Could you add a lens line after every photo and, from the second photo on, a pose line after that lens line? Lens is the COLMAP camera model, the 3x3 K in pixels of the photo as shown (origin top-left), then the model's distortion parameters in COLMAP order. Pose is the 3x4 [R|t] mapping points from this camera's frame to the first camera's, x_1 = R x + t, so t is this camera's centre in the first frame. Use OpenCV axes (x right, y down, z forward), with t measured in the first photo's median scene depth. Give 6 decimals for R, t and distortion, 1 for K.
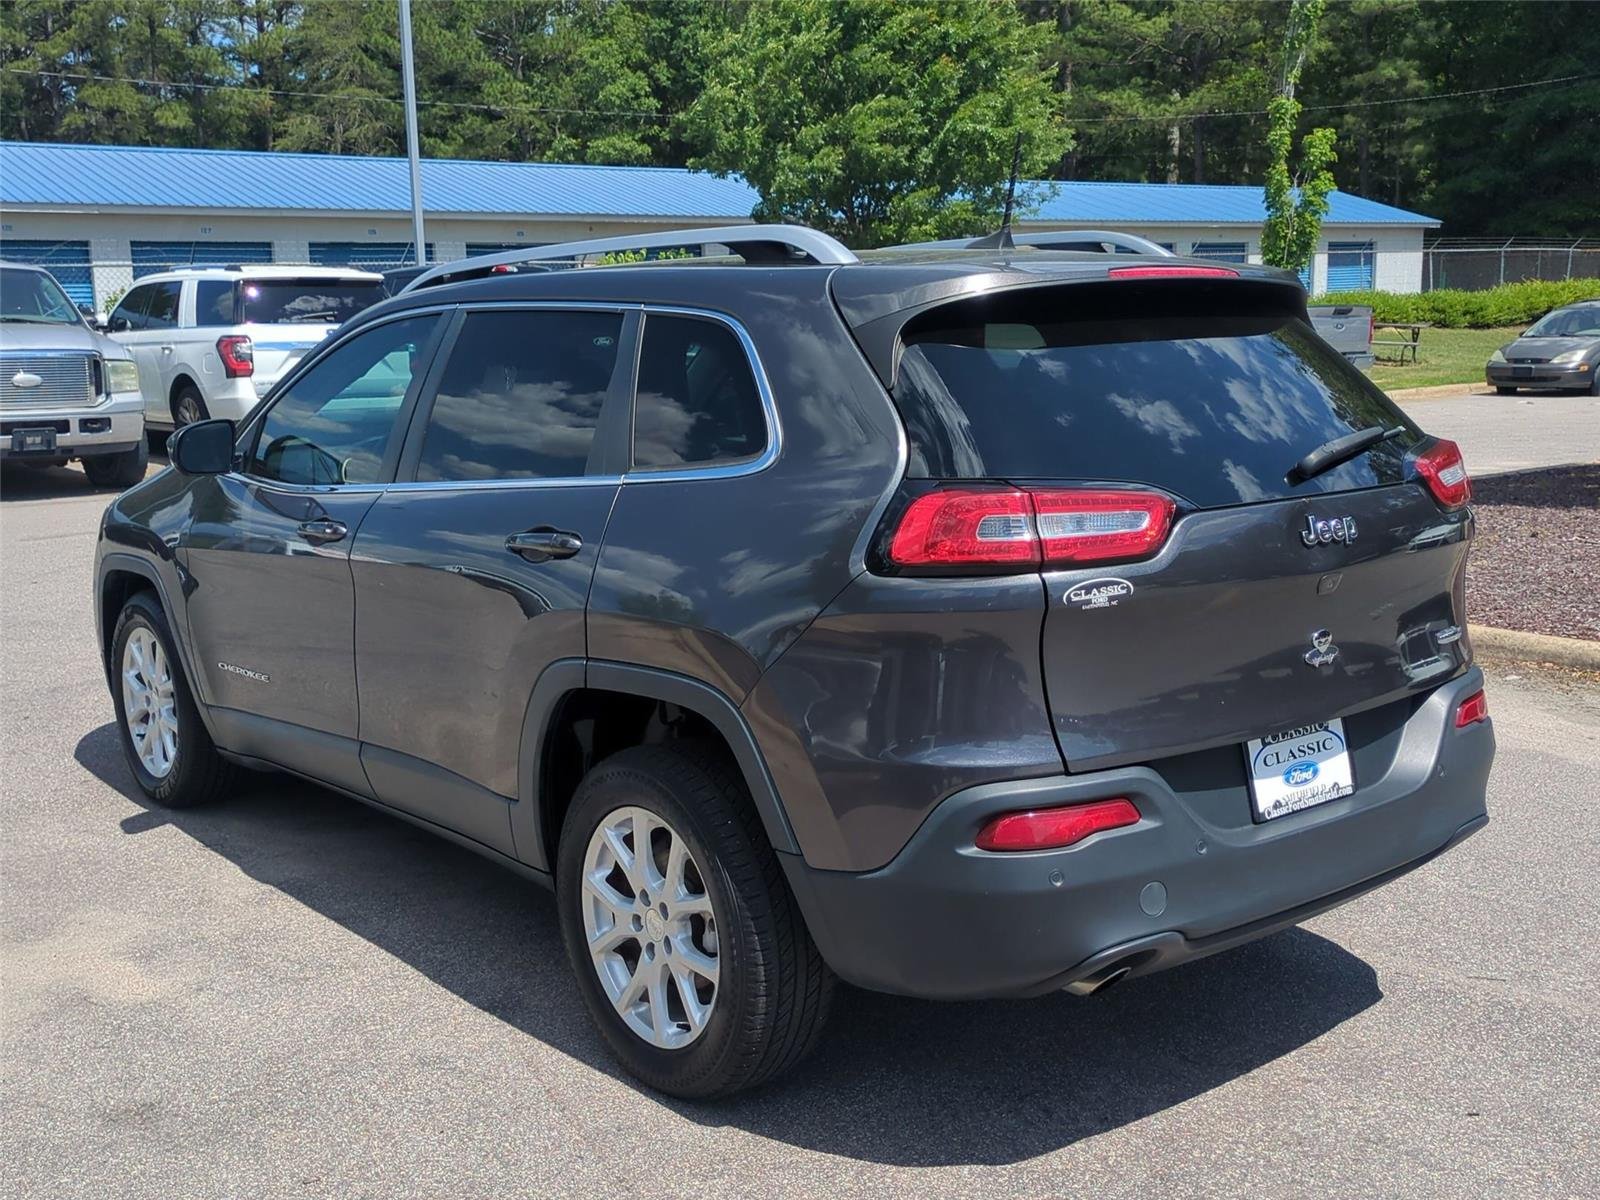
lens RADIAL K [[1740.9, 0, 813.6], [0, 1740.9, 591.6], [0, 0, 1]] dist [0.058602, 0.000000]
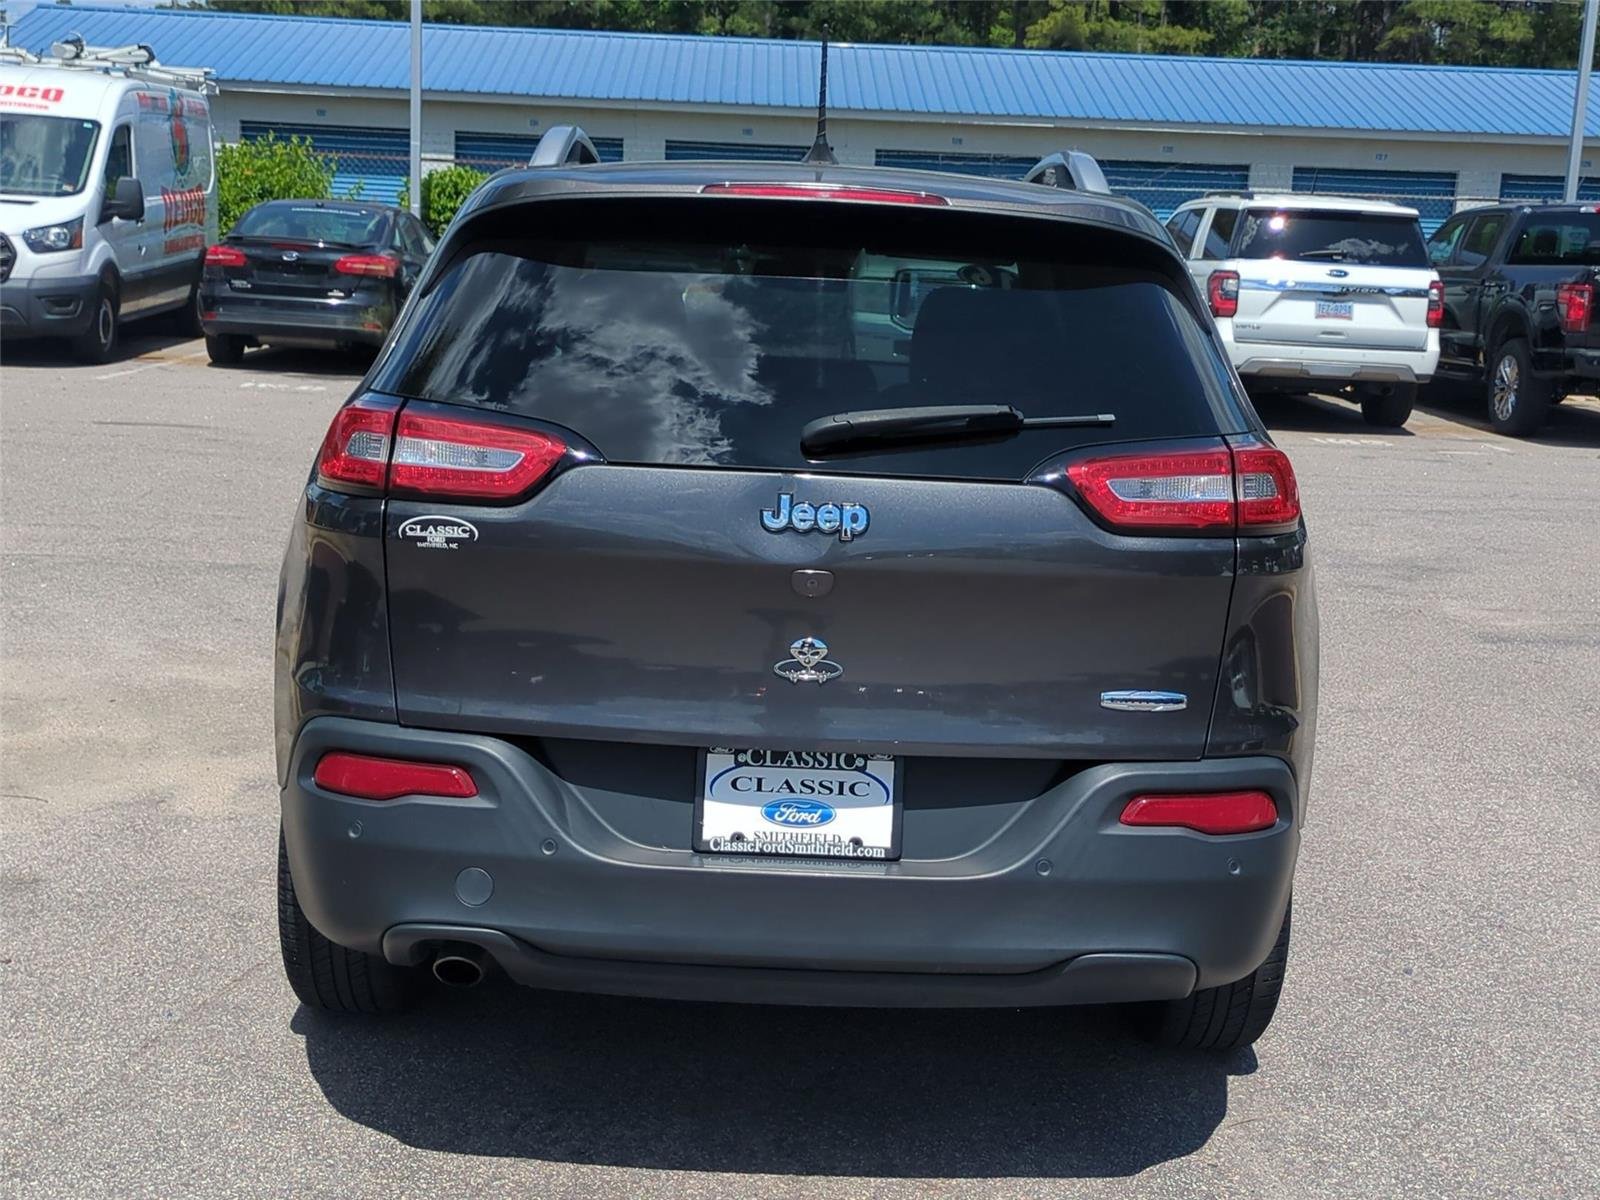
lens RADIAL K [[2066.7, 0, 802.1], [0, 2066.7, 594.9], [0, 0, 1]] dist [0.019827, 0.000000]
pose [[0.780133, 0.159614, -0.604909, 0.825641], [-0.157518, 0.985870, 0.056990, -0.049448], [0.605459, 0.050824, 0.794252, 0.229700]]
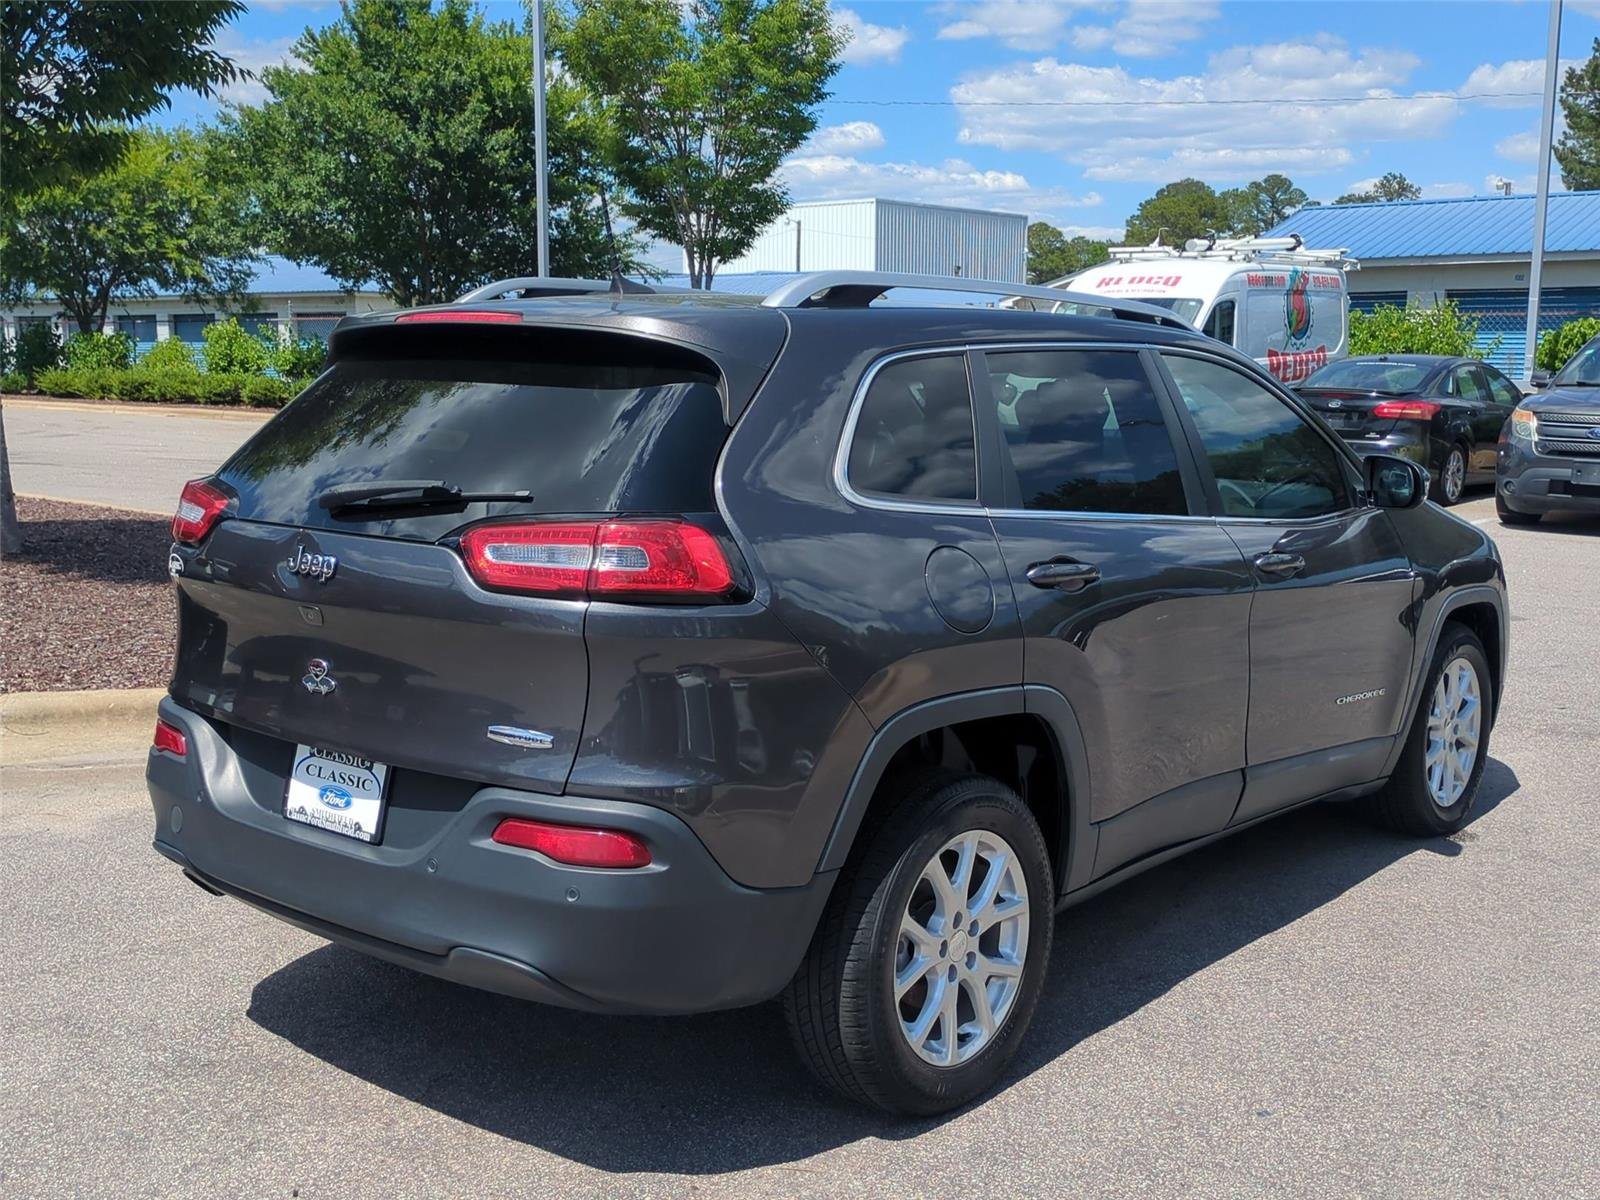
lens RADIAL K [[1740.9, 0, 802.8], [0, 1740.9, 608.0], [0, 0, 1]] dist [0.058602, 0.000000]
pose [[0.189042, 0.157192, -0.969306, 1.289035], [-0.170126, 0.977420, 0.125328, -0.178571], [0.967120, 0.141212, 0.211516, 1.010760]]
